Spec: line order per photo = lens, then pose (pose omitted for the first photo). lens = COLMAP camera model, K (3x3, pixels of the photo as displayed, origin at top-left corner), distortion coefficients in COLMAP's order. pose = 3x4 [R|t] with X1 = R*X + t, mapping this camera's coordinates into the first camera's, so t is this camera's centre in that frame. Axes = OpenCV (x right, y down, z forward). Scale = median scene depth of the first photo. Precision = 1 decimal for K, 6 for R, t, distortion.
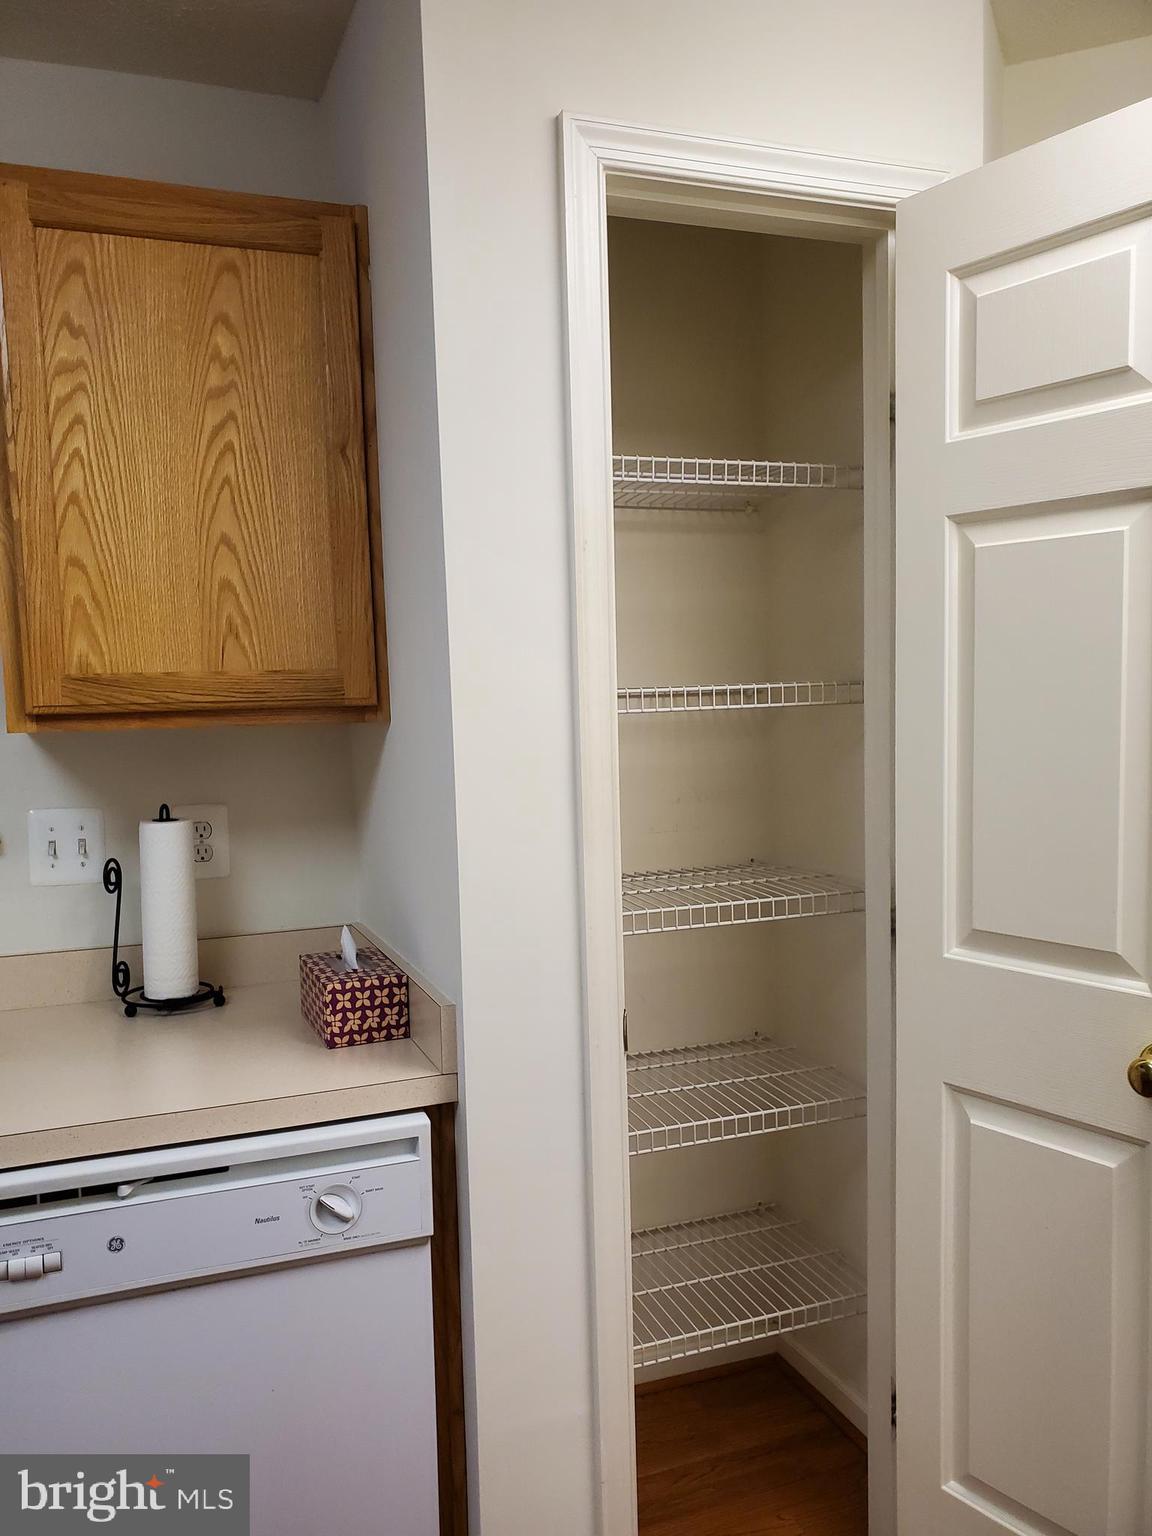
lens RADIAL K [[1176.3, 0, 575.4], [0, 1176.3, 811.3], [0, 0, 1]] dist [0.013438, 0.008099]
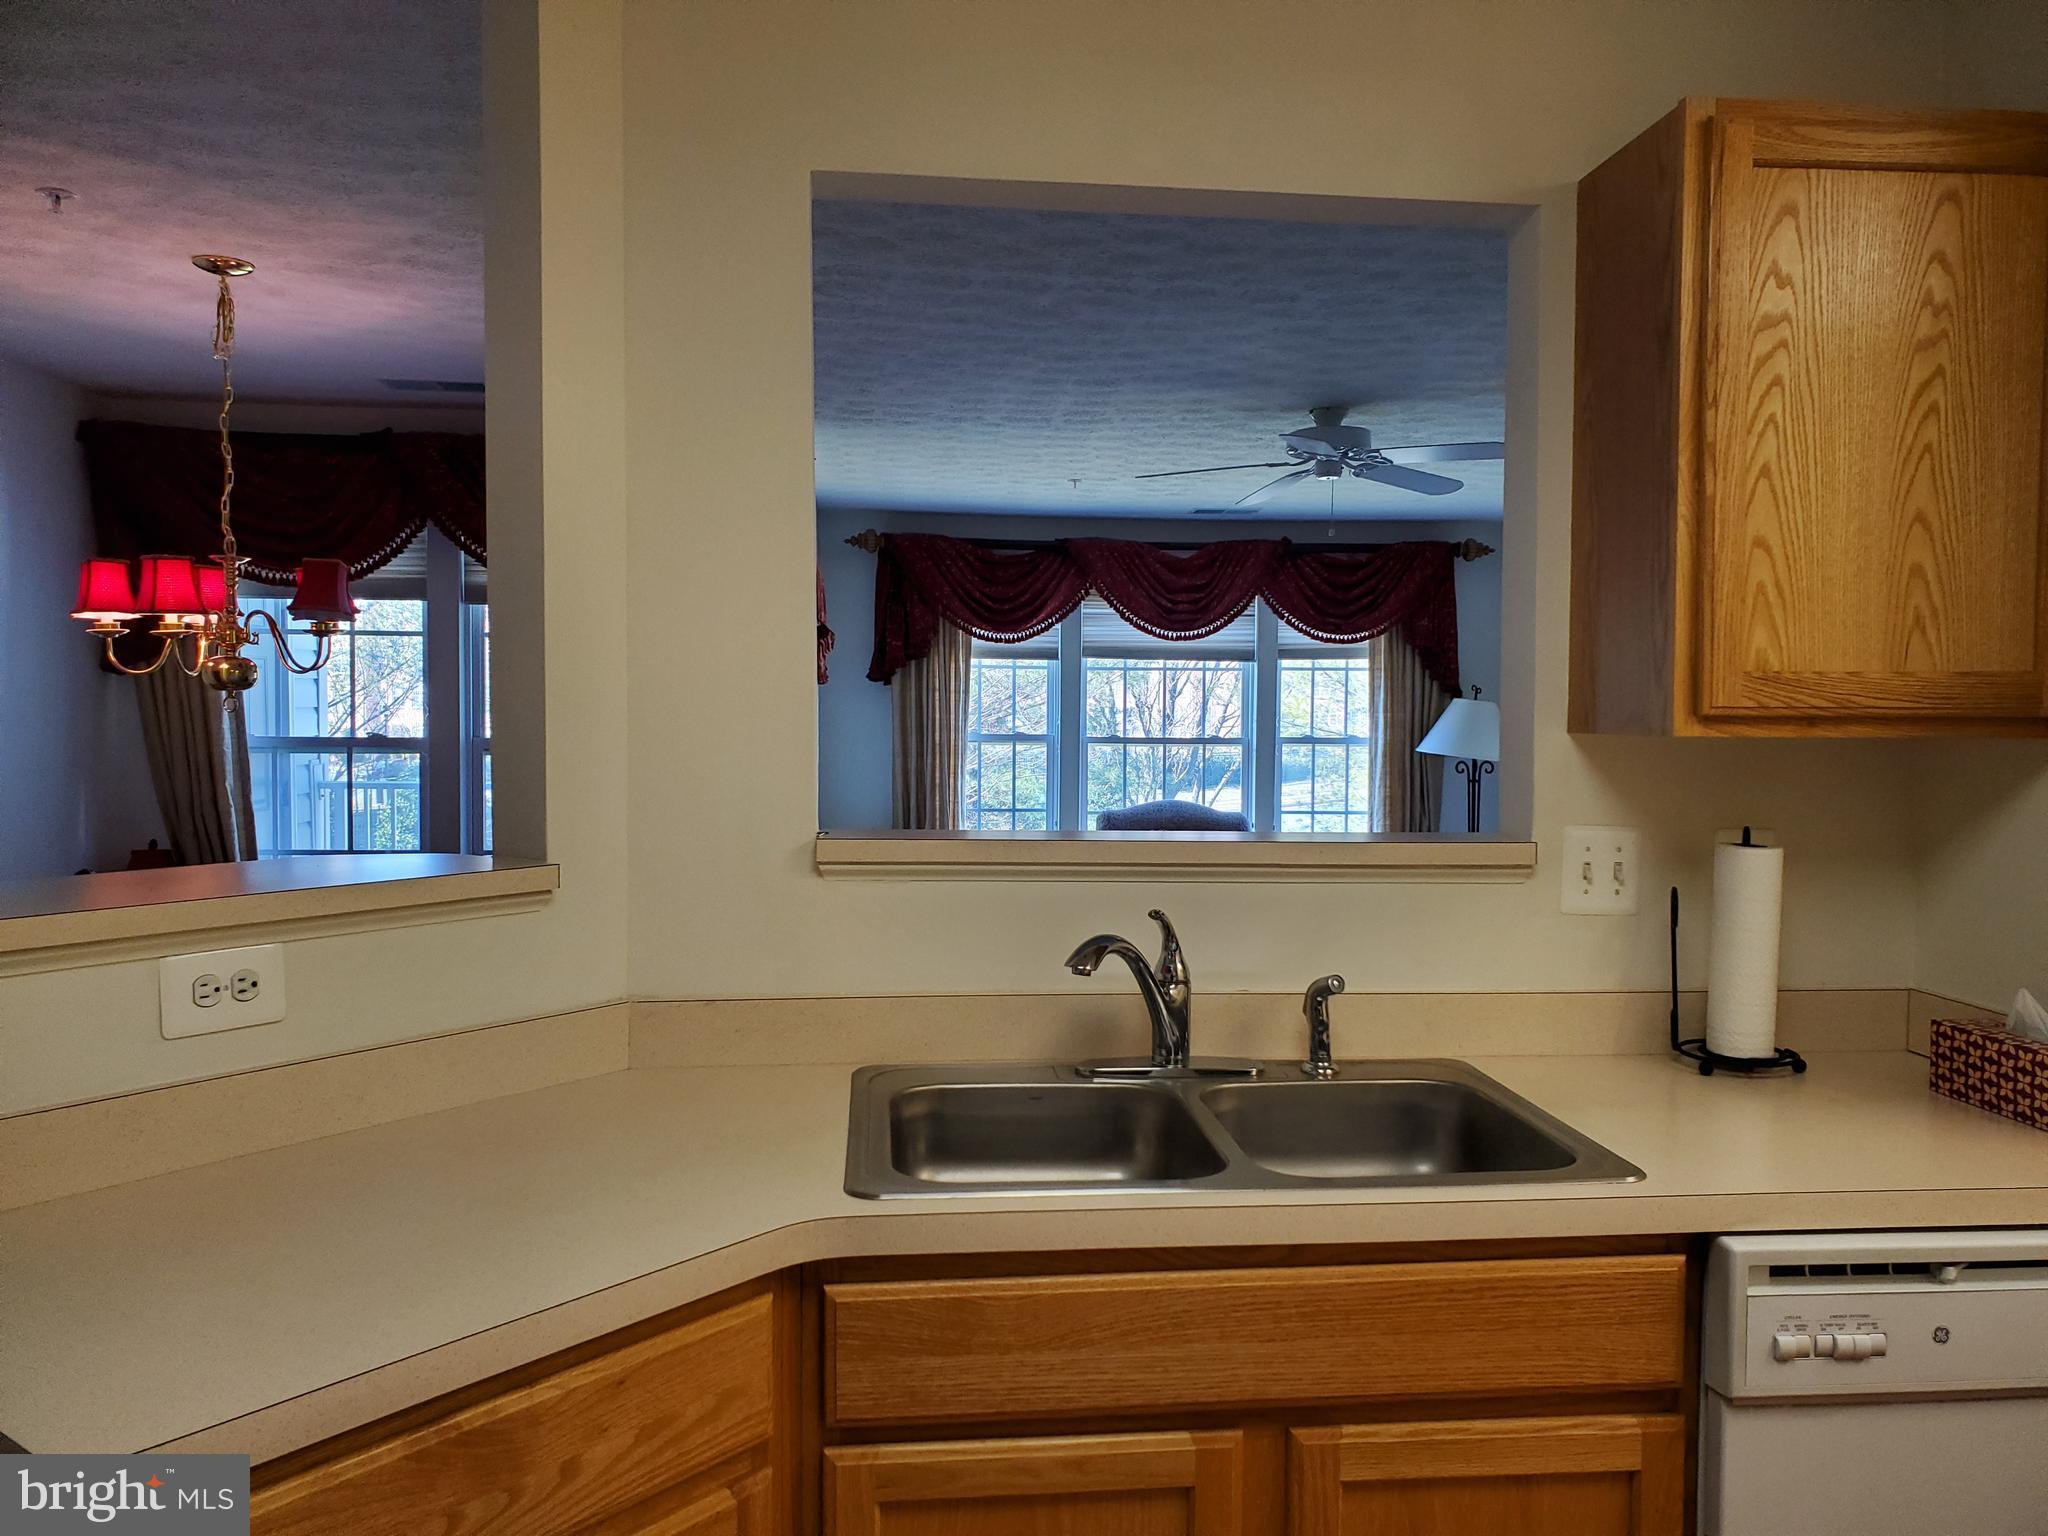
lens RADIAL K [[1568.4, 0, 1040.3], [0, 1568.4, 804.8], [0, 0, 1]] dist [0.013438, 0.008099]
pose [[0.970124, 0.047779, -0.237856, -0.650983], [-0.055252, 0.998163, -0.024845, 0.039057], [0.236232, 0.037245, 0.970983, -0.242483]]
